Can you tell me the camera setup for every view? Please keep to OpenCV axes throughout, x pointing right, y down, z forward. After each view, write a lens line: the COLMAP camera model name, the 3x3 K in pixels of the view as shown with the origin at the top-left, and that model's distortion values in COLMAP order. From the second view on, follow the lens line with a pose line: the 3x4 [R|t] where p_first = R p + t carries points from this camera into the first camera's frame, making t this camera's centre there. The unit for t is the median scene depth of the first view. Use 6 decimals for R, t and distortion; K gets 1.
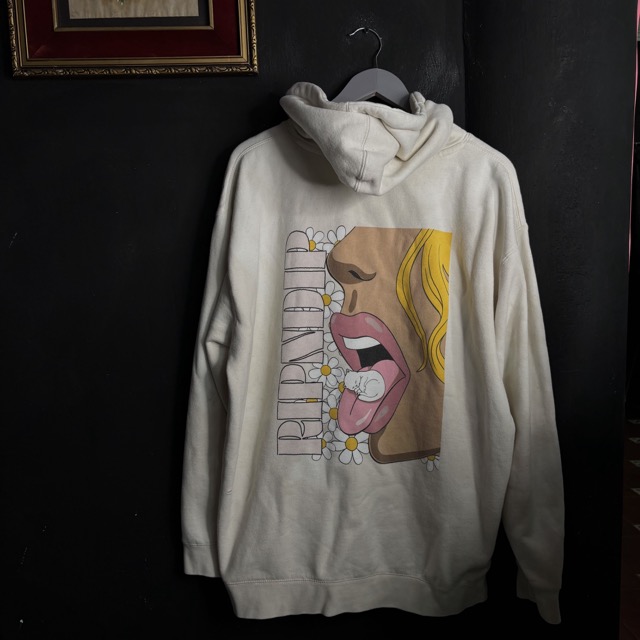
lens RADIAL K [[665.0, 0, 319.2], [0, 665.0, 308.3], [0, 0, 1]] dist [-0.000239, 0.000000]
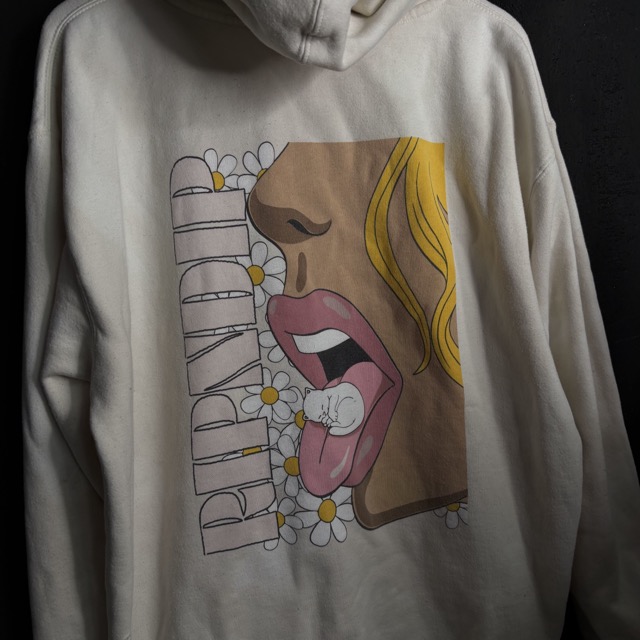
lens RADIAL K [[665.0, 0, 333.2], [0, 665.0, 323.4], [0, 0, 1]] dist [-0.000239, 0.000000]
pose [[0.960728, -0.130514, 0.244883, -0.071052], [0.121891, 0.991278, 0.050111, 0.008459], [-0.249288, -0.018294, 0.968257, 0.427021]]
